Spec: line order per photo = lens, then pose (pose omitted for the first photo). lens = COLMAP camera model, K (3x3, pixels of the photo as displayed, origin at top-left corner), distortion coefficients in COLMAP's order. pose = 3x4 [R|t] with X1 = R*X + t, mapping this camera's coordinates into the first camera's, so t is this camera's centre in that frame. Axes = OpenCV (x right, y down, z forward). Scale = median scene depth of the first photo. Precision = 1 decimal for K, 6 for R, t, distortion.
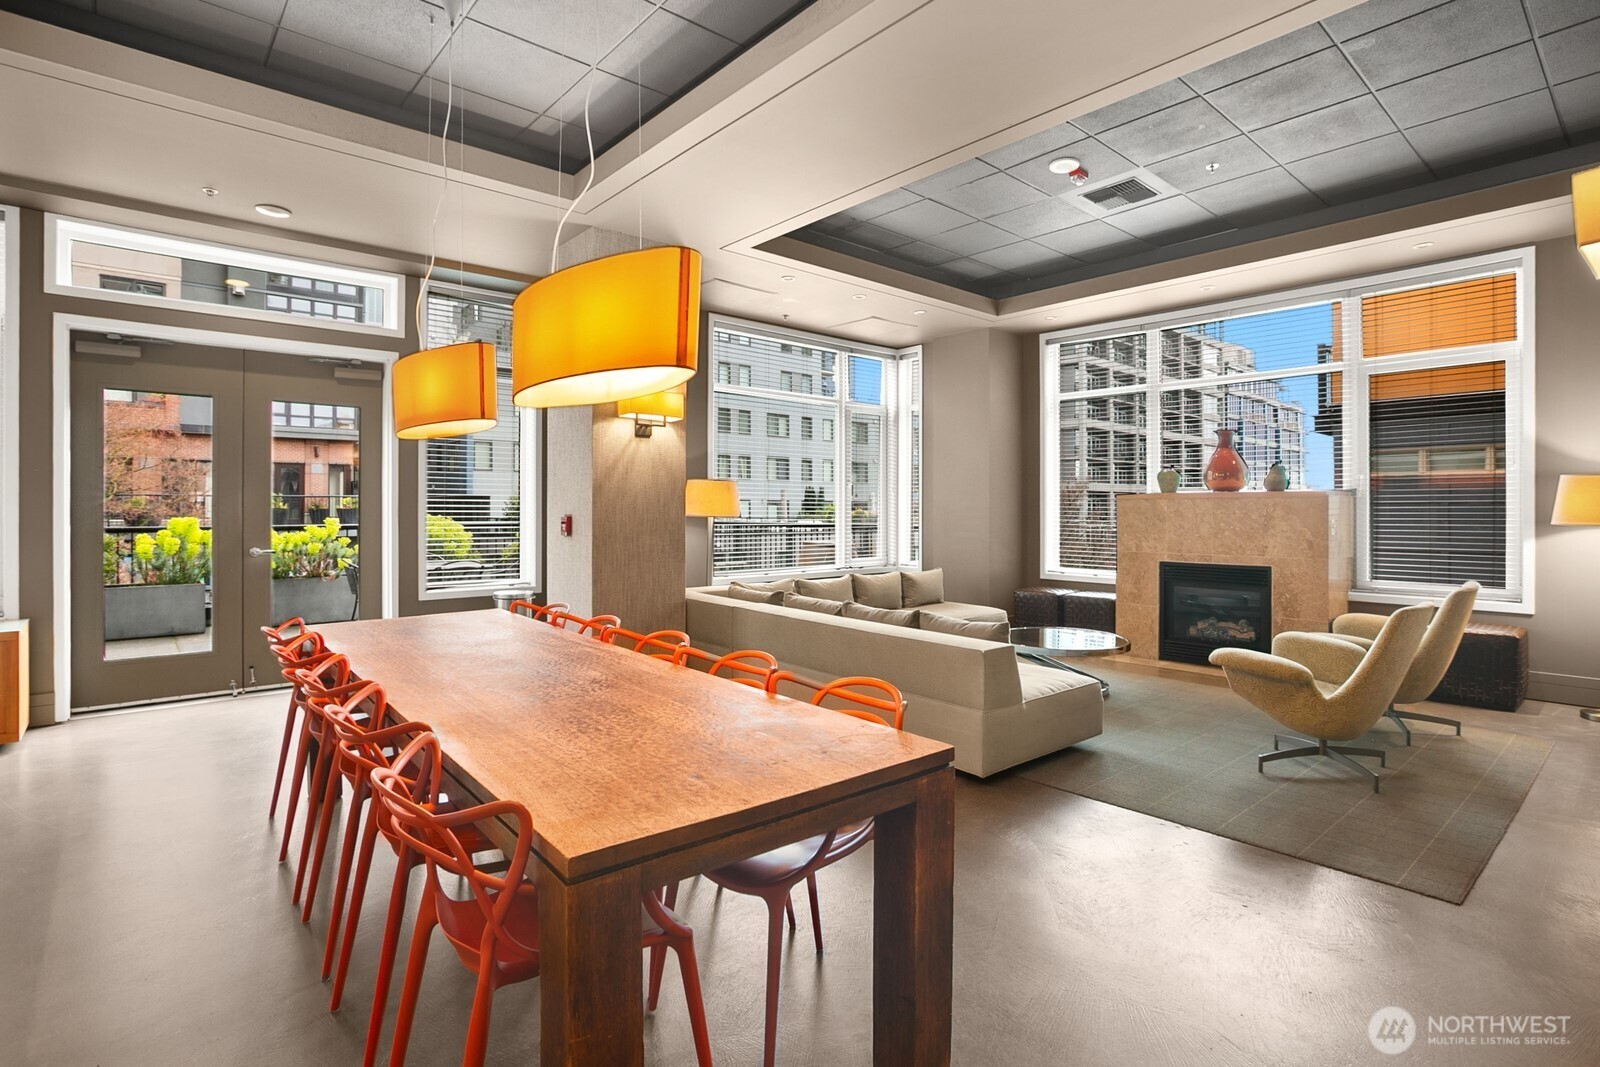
lens RADIAL K [[786.0, 0, 796.2], [0, 786.0, 515.0], [0, 0, 1]] dist [0.000536, 0.000123]
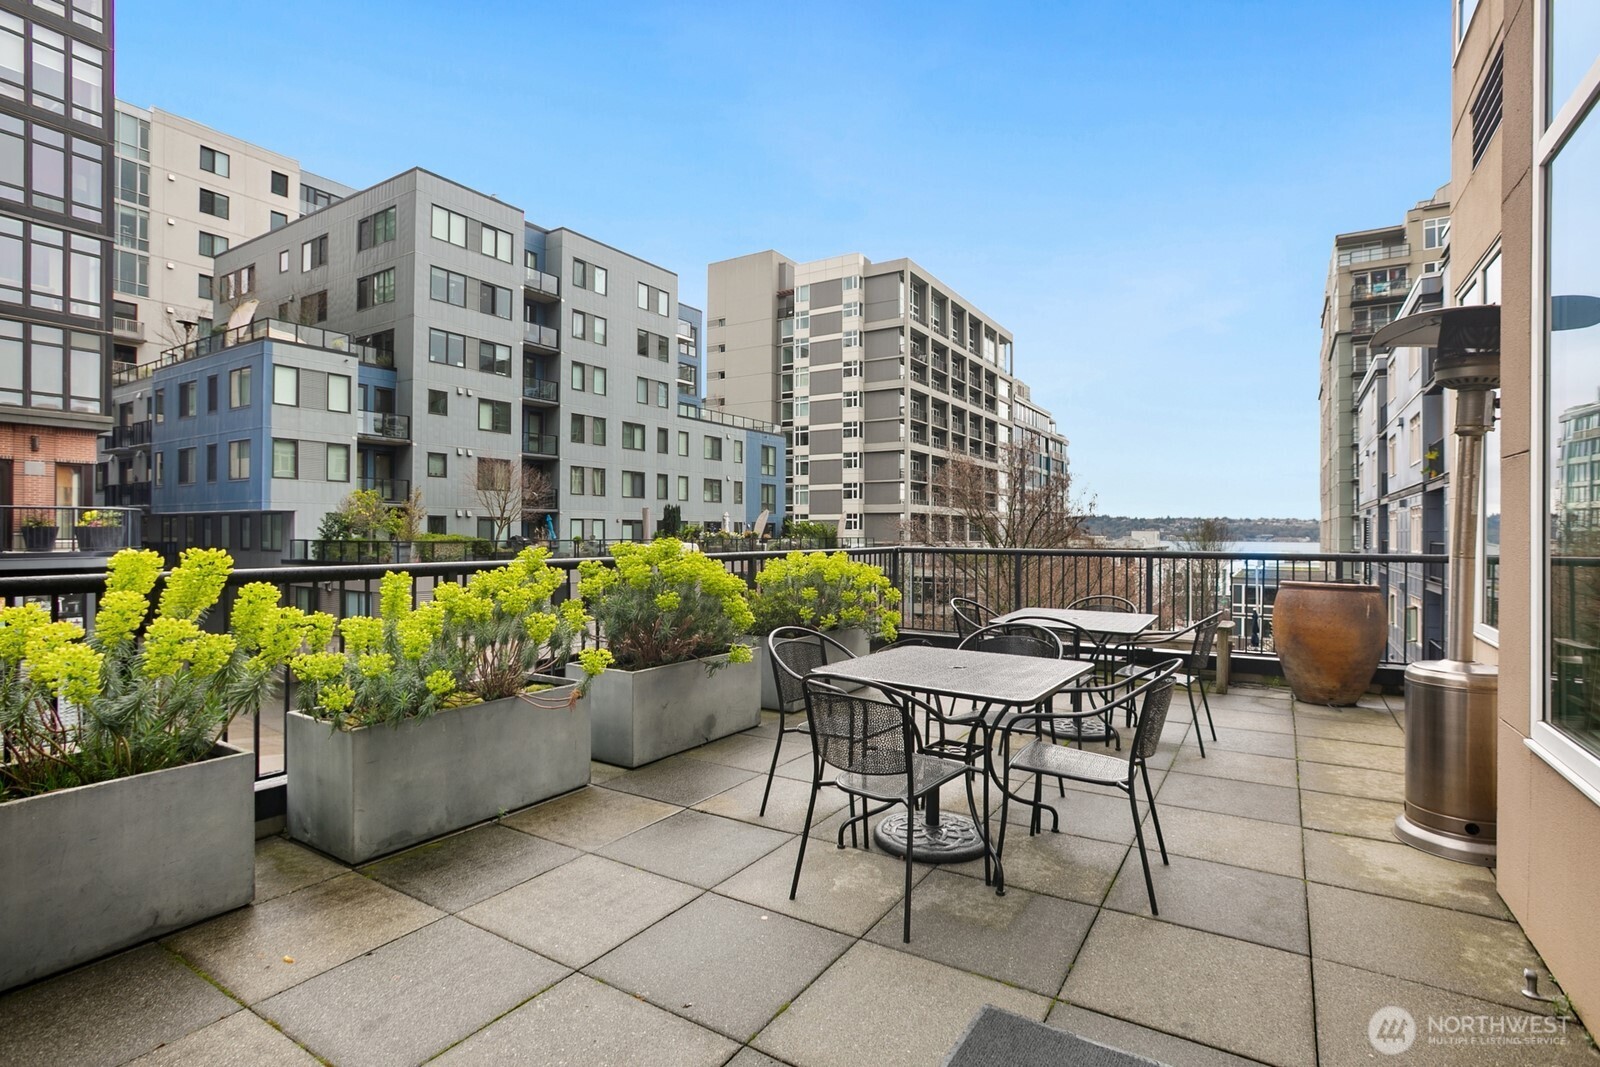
lens RADIAL K [[761.6, 0, 800.0], [0, 761.6, 533.5], [0, 0, 1]] dist [0.012045, 0.000055]
pose [[0.957444, 0.000617, 0.288618, -0.098121], [-0.000445, 1.000000, -0.000663, -0.001011], [-0.288618, 0.000506, 0.957444, 0.097535]]
